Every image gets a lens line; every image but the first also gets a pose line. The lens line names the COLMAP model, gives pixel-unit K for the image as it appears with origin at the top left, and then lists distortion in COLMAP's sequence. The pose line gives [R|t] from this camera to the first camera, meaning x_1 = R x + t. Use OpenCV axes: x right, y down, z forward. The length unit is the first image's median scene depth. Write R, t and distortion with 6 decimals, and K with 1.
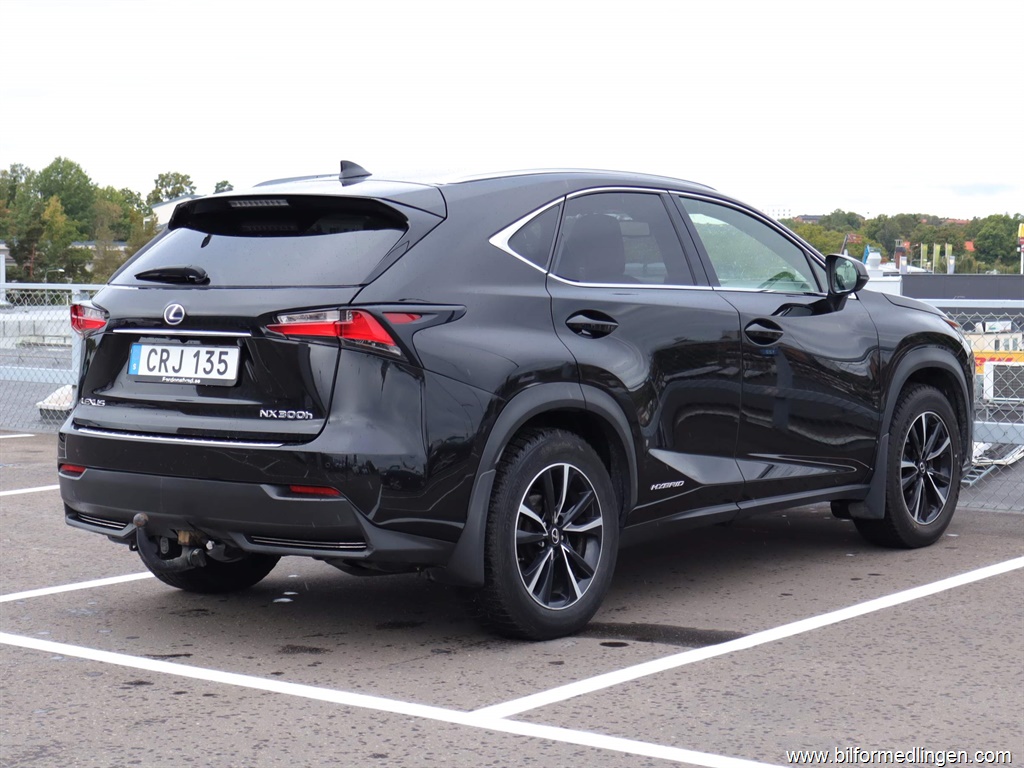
lens RADIAL K [[2042.5, 0, 512.0], [0, 2042.5, 384.0], [0, 0, 1]] dist [-0.045165, -0.071160]
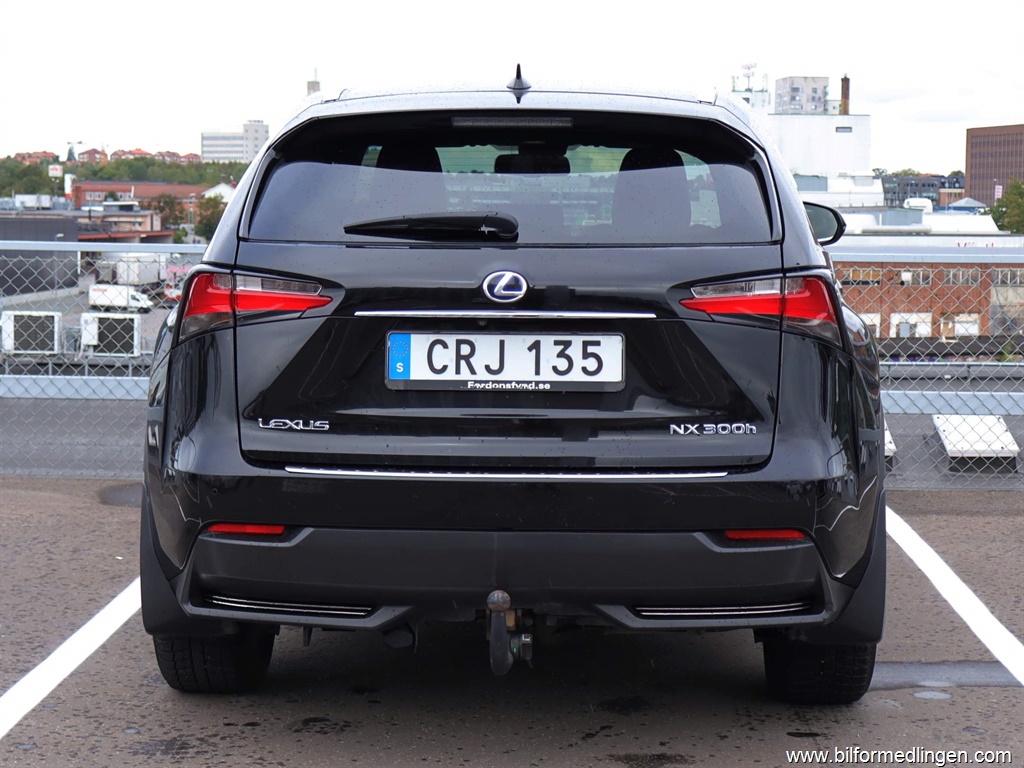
lens RADIAL K [[2042.5, 0, 512.0], [0, 2042.5, 384.0], [0, 0, 1]] dist [-0.045165, -0.071160]
pose [[0.816800, -0.044029, 0.575238, -0.546289], [0.027803, 0.998929, 0.036980, -0.027097], [-0.576251, -0.014212, 0.817149, 0.455765]]
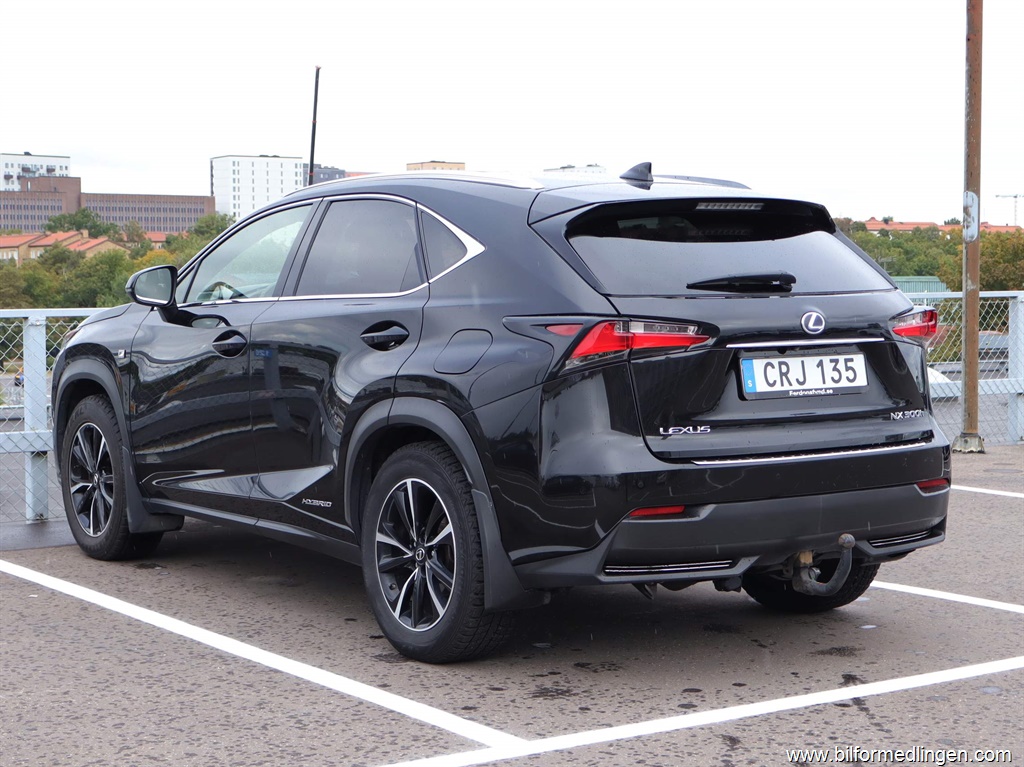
lens RADIAL K [[1958.5, 0, 512.0], [0, 1958.5, 383.5], [0, 0, 1]] dist [-0.051882, -0.110524]
pose [[0.310439, -0.059892, 0.948705, -1.069860], [0.066143, 0.996955, 0.041294, -0.052784], [-0.948289, 0.049931, 0.313455, 0.849033]]
